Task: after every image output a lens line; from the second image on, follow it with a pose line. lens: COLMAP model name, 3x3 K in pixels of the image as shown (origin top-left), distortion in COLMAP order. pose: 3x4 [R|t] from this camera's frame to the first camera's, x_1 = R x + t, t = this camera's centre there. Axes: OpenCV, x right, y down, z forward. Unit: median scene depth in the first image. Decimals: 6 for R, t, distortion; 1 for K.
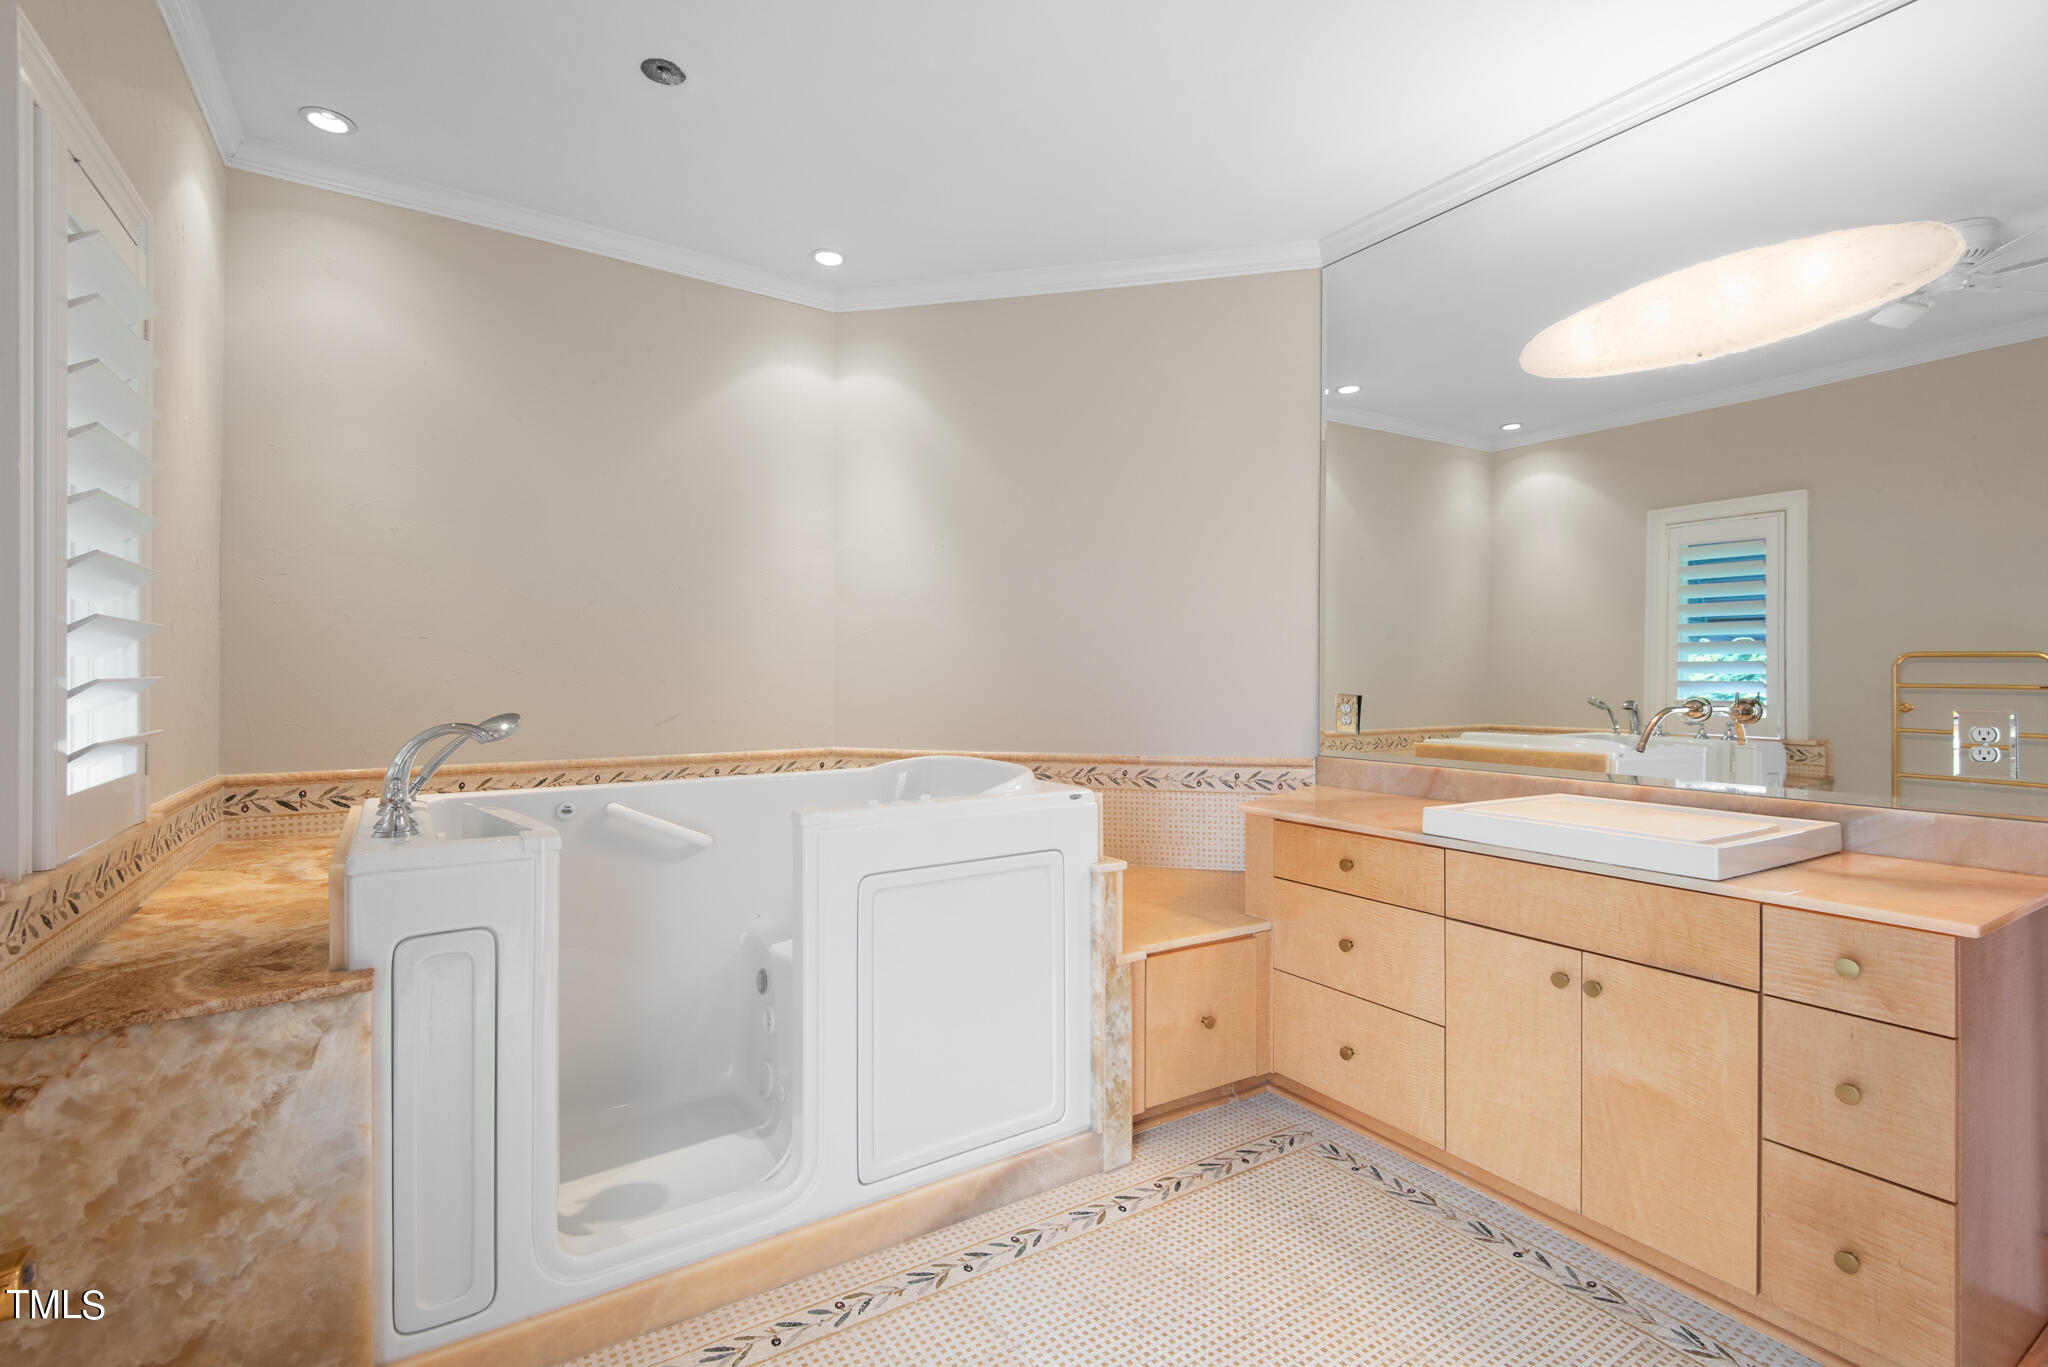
lens RADIAL K [[936.2, 0, 1017.5], [0, 936.2, 682.0], [0, 0, 1]] dist [0.030238, -0.015261]
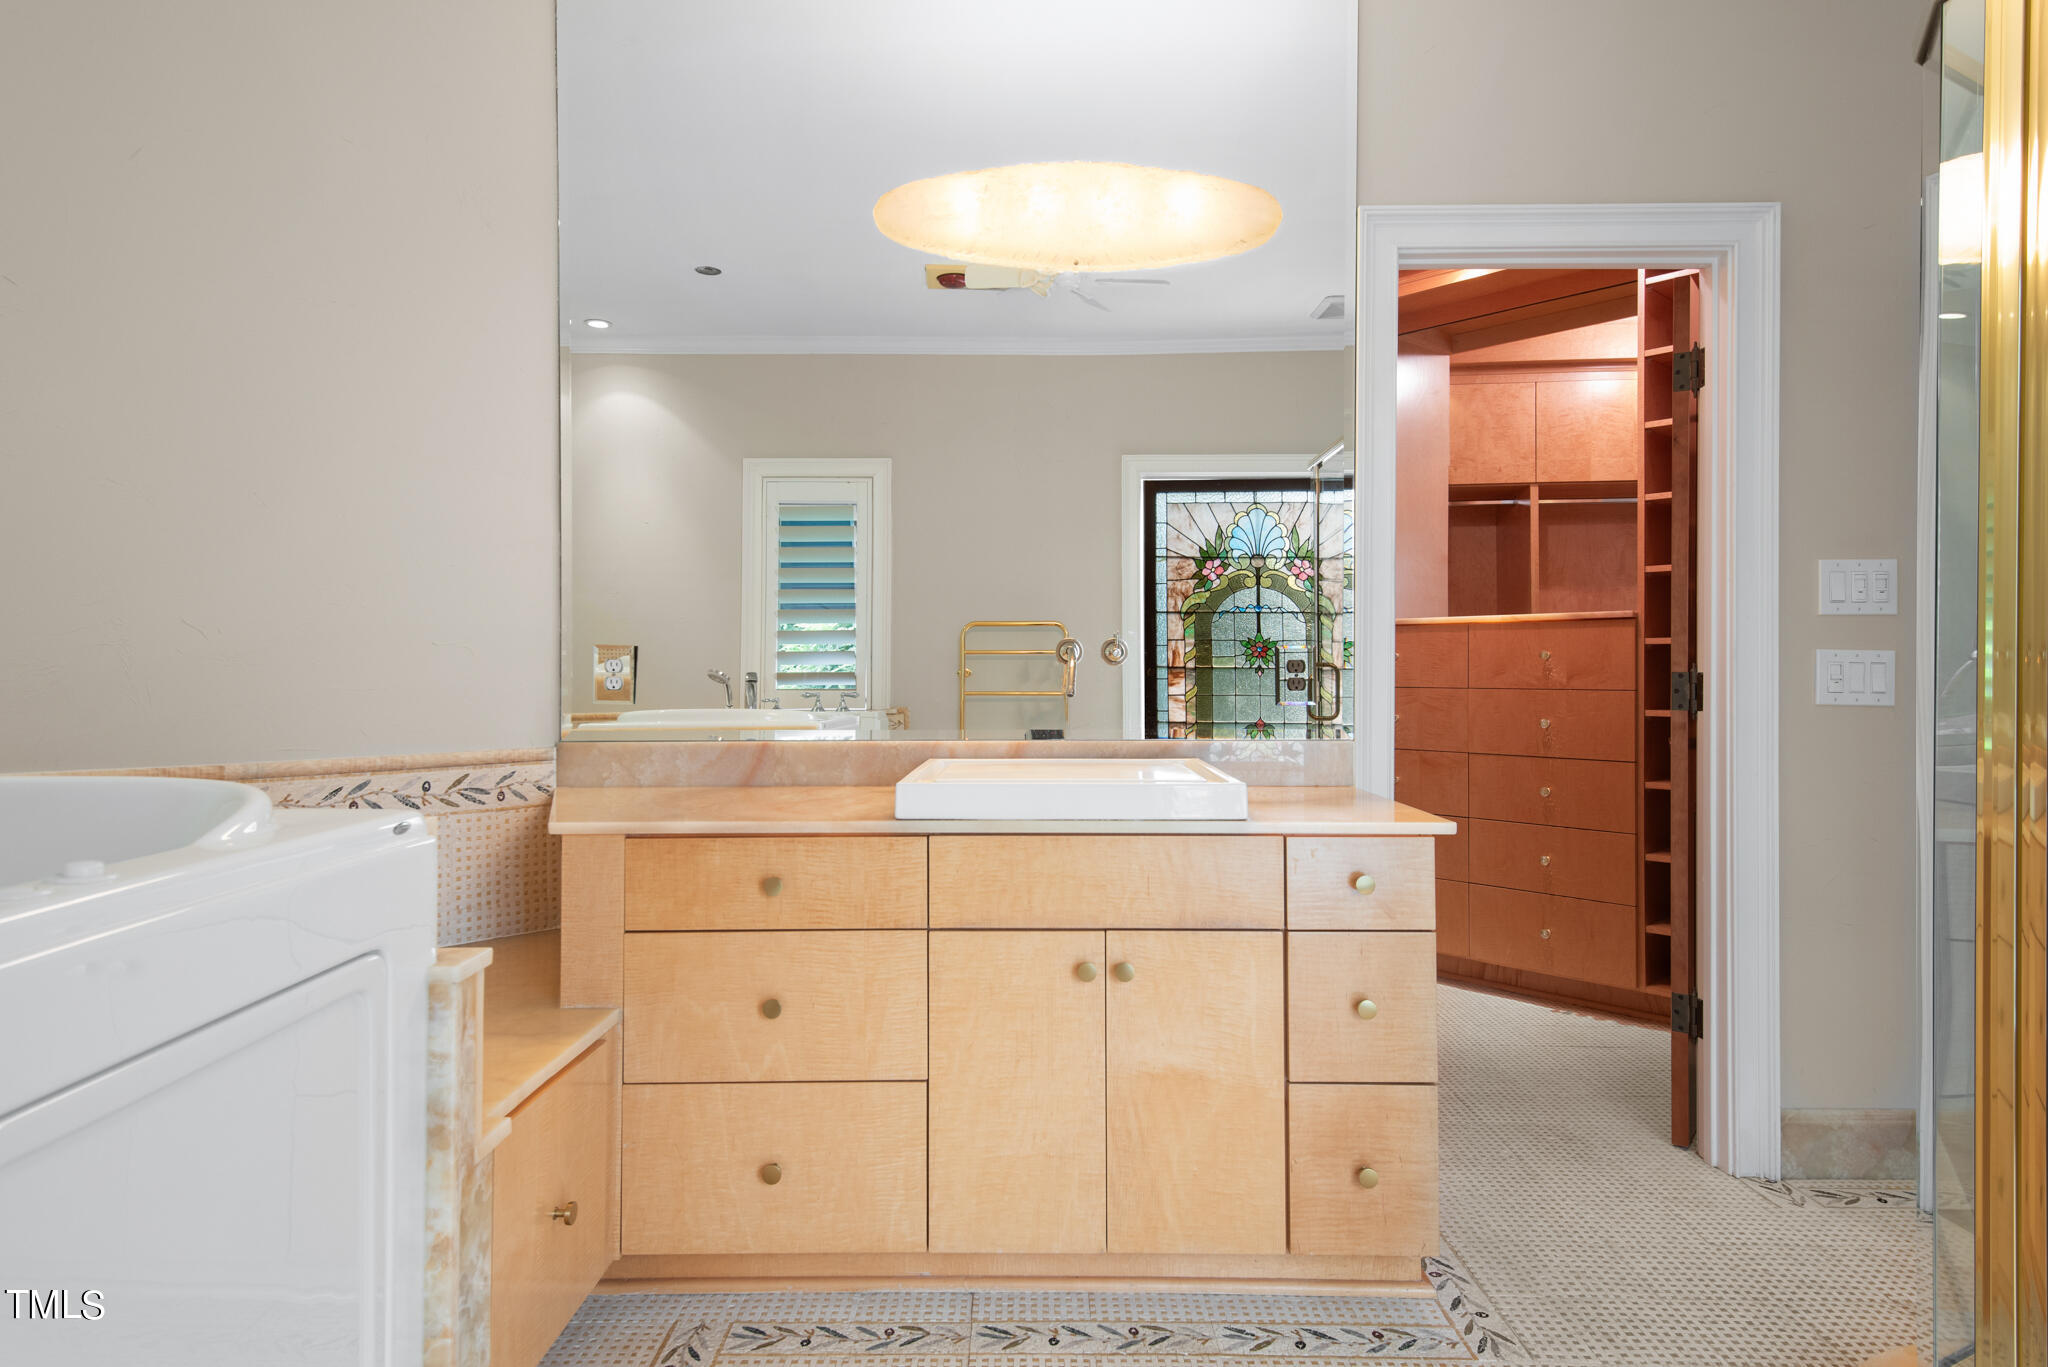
lens RADIAL K [[1167.6, 0, 1029.1], [0, 1167.6, 664.5], [0, 0, 1]] dist [0.031496, -0.002757]
pose [[0.547651, -0.001493, 0.836705, -0.250746], [0.010530, 0.999932, -0.005108, 0.047447], [-0.836640, 0.011608, 0.547630, 0.417174]]
